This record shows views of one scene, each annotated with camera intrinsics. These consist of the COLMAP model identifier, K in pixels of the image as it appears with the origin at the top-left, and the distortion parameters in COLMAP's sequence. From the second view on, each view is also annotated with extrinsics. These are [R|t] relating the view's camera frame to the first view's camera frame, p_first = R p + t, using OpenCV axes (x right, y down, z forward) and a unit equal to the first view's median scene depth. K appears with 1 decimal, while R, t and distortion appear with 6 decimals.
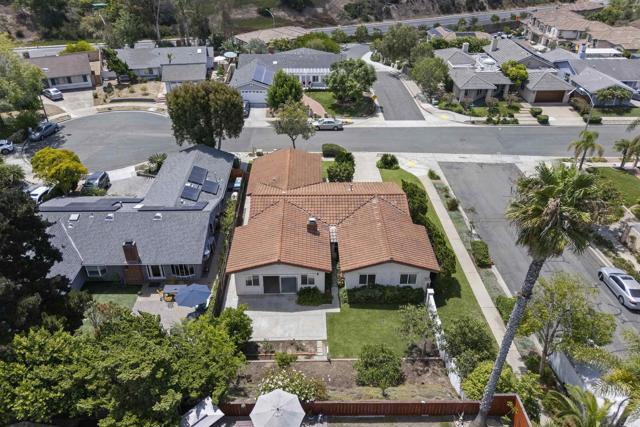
lens RADIAL K [[469.4, 0, 321.7], [0, 469.4, 200.3], [0, 0, 1]] dist [0.058056, -0.041900]
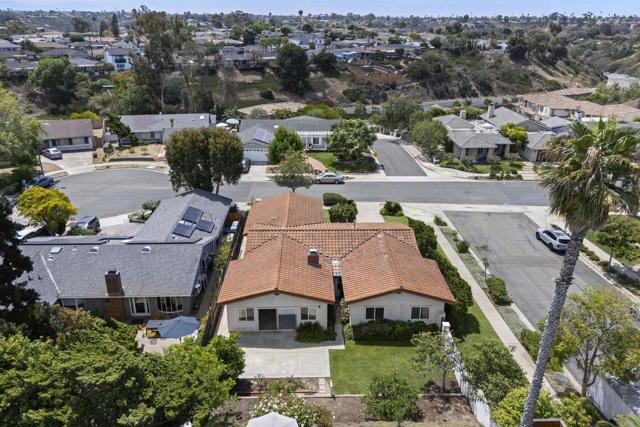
lens RADIAL K [[469.4, 0, 321.3], [0, 469.4, 210.2], [0, 0, 1]] dist [0.058056, -0.041900]
pose [[0.999998, -0.001848, 0.000145, -0.003798], [0.001845, 0.985128, -0.171813, 0.107510], [0.000175, 0.171813, 0.985130, 0.066951]]
